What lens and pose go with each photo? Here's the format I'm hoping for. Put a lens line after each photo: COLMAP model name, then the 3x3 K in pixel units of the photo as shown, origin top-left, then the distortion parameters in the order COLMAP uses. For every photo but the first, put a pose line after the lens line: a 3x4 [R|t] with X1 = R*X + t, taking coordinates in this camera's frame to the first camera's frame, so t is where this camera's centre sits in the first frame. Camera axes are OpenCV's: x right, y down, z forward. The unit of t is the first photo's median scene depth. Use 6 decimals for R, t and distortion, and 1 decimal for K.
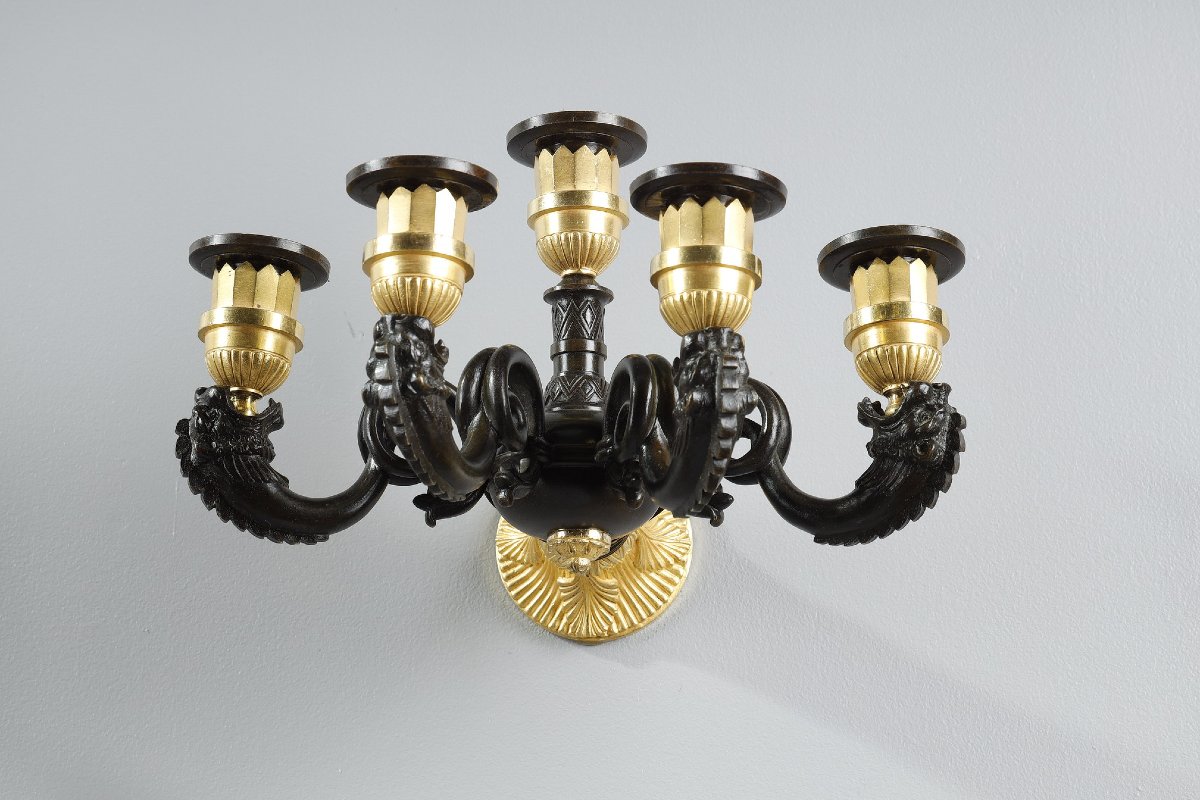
lens RADIAL K [[3729.9, 0, 573.4], [0, 3729.9, 424.5], [0, 0, 1]] dist [0.080938, 0.000000]
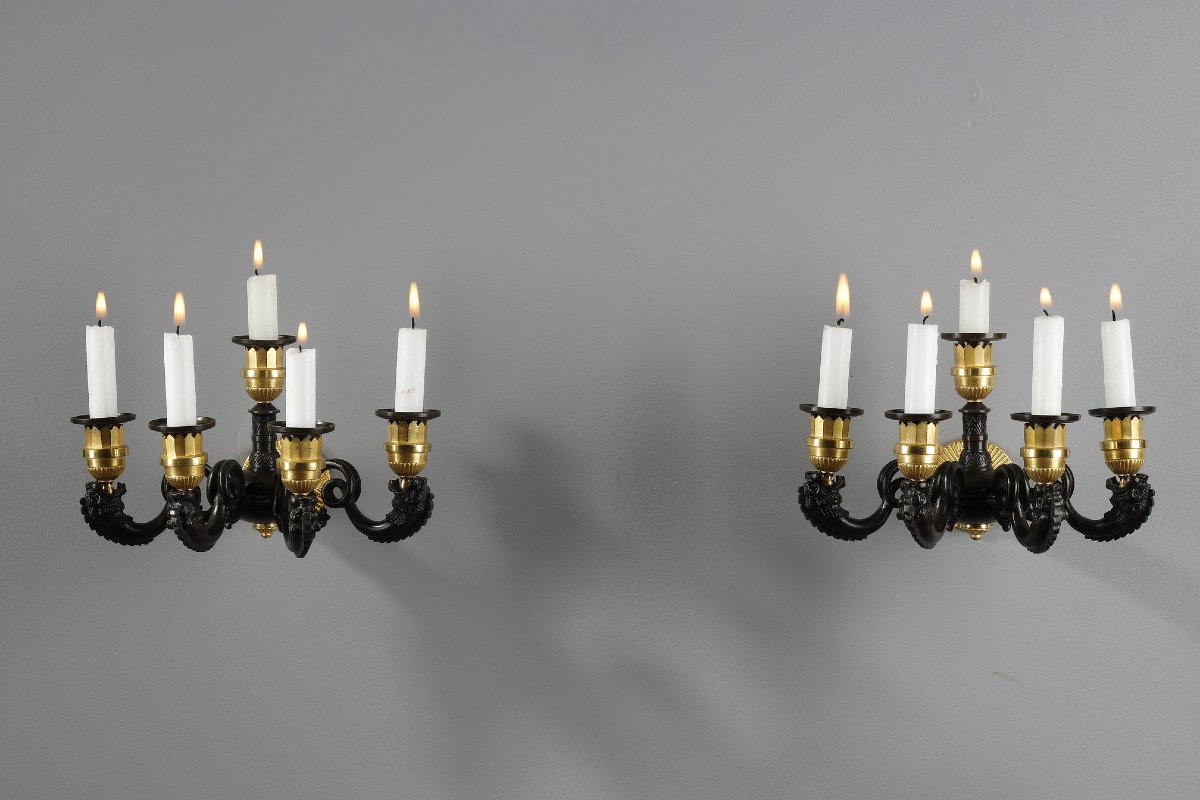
lens RADIAL K [[3729.9, 0, 557.9], [0, 3729.9, 455.5], [0, 0, 1]] dist [0.080938, 0.000000]
pose [[0.999825, -0.016098, -0.009500, -0.229517], [0.018381, 0.939030, 0.343344, -0.790553], [0.003394, -0.343458, 0.939162, -1.092315]]
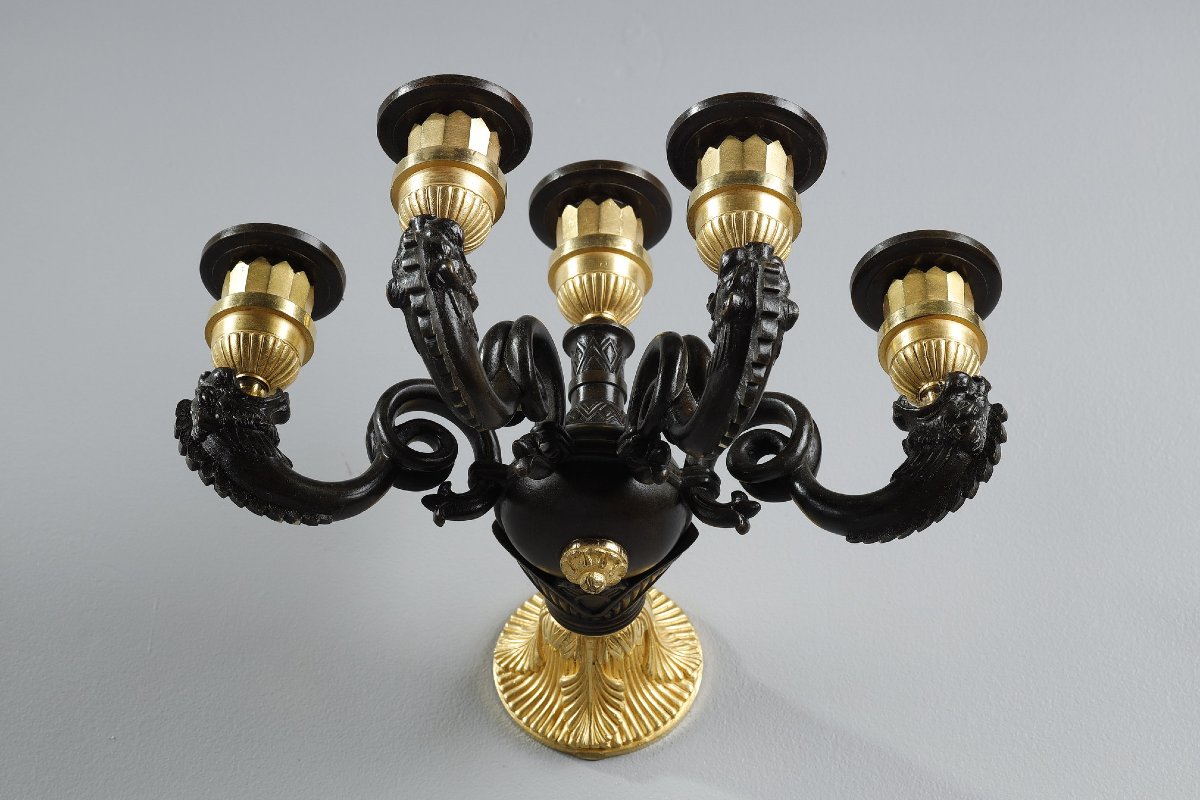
lens RADIAL K [[3729.9, 0, 604.1], [0, 3729.9, 391.1], [0, 0, 1]] dist [0.080938, 0.000000]
pose [[0.998538, 0.045026, 0.029894, -0.026598], [-0.031605, 0.935161, -0.352811, 0.330307], [-0.043842, 0.351350, 0.935217, 0.105533]]
